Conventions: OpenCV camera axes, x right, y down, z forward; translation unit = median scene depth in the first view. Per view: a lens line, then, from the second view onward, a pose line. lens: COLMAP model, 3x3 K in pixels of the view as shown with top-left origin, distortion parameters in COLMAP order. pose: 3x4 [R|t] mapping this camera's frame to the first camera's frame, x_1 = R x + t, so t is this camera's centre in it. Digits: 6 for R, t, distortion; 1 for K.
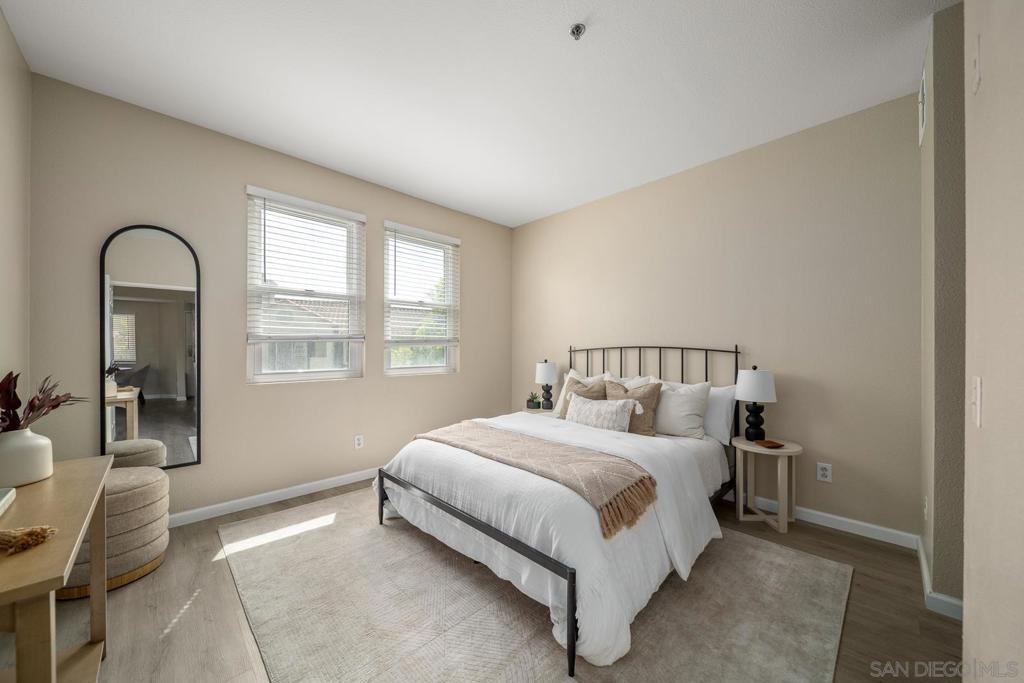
lens RADIAL K [[366.2, 0, 535.5], [0, 366.2, 350.4], [0, 0, 1]] dist [-0.004463, -0.000008]
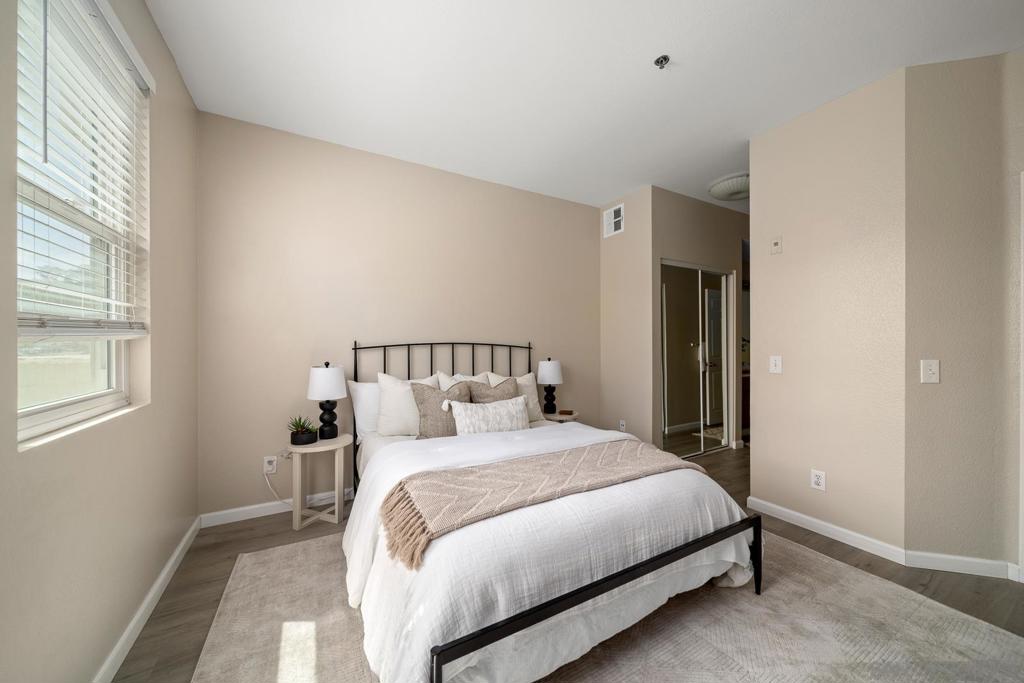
lens RADIAL K [[366.2, 0, 505.0], [0, 366.2, 341.9], [0, 0, 1]] dist [-0.004463, -0.000008]
pose [[0.301344, 0.011752, 0.953443, -0.586514], [0.007582, 0.999863, -0.014720, 0.002444], [-0.953485, 0.011665, 0.301213, 0.617007]]
